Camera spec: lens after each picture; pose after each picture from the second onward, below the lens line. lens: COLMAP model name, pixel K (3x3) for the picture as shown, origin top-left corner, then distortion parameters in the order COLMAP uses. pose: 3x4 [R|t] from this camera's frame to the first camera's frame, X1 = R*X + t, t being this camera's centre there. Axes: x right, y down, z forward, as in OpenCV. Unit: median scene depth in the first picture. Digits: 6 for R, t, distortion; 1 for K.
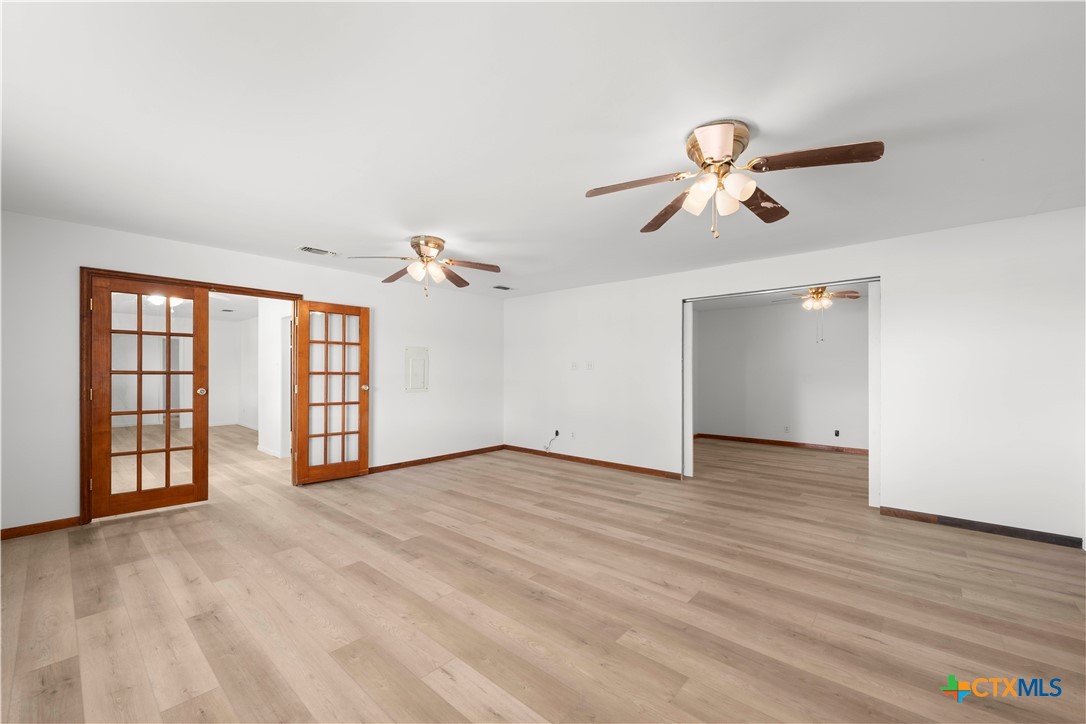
lens RADIAL K [[448.3, 0, 545.9], [0, 448.3, 369.6], [0, 0, 1]] dist [0.000035, -0.000219]
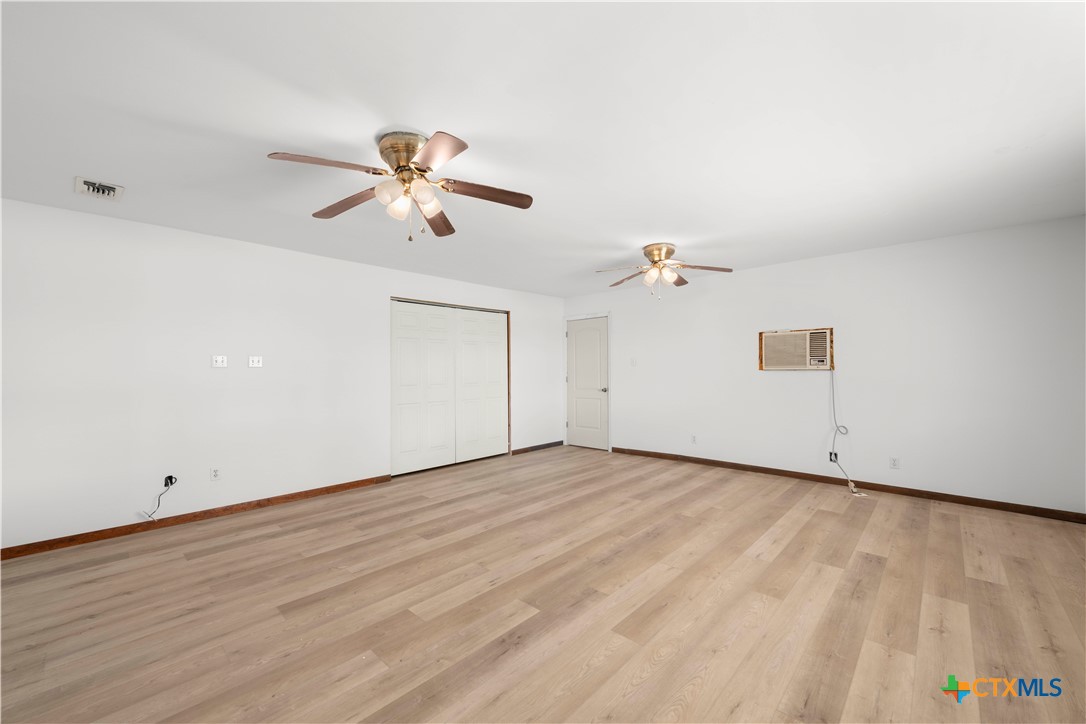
lens RADIAL K [[448.3, 0, 546.9], [0, 448.3, 358.2], [0, 0, 1]] dist [0.000035, -0.000219]
pose [[-0.012943, 0.023300, 0.999645, -0.886398], [0.002640, 0.999726, -0.023268, 0.002379], [-0.999913, 0.002338, -0.013001, 0.859899]]
